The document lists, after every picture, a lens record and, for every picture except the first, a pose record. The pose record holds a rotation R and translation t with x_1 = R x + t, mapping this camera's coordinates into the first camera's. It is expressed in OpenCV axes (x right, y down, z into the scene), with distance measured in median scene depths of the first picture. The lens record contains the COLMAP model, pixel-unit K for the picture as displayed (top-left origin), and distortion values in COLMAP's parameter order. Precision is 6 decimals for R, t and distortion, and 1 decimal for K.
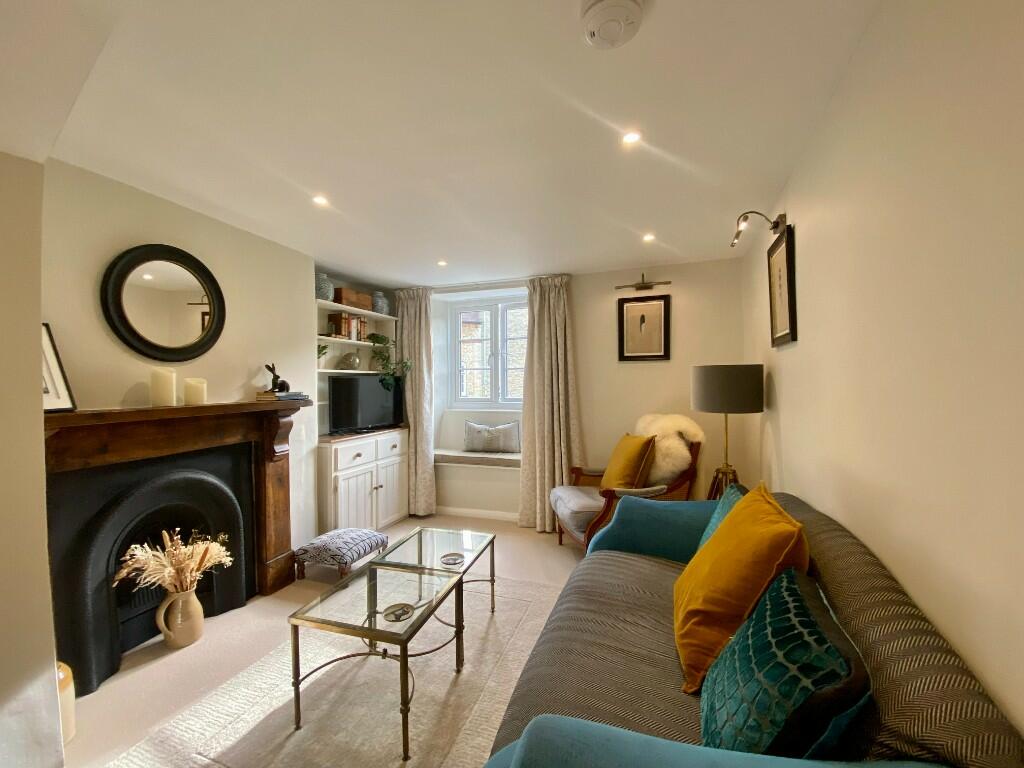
lens RADIAL K [[410.0, 0, 512.0], [0, 410.0, 384.0], [0, 0, 1]] dist [0.001250, -0.009989]
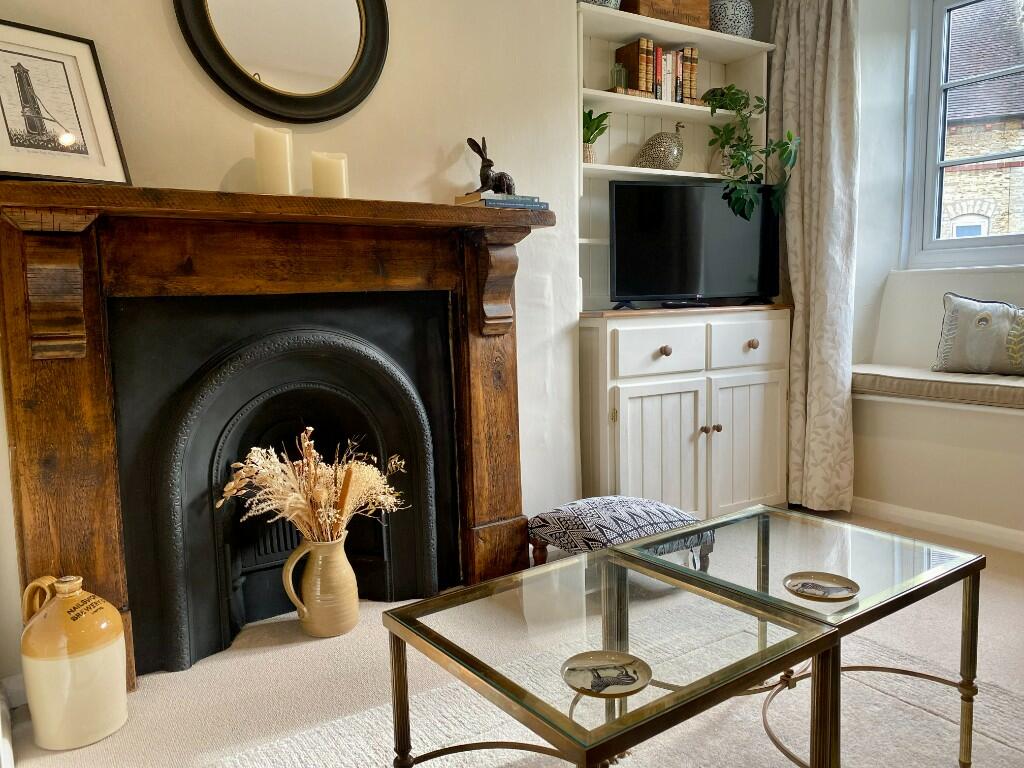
lens RADIAL K [[788.6, 0, 512.0], [0, 788.6, 384.0], [0, 0, 1]] dist [0.044259, -0.005756]
pose [[0.800966, 0.064374, -0.595240, 0.023514], [0.013690, 0.991974, 0.125700, 0.117899], [0.598554, -0.108830, 0.793656, 0.229203]]
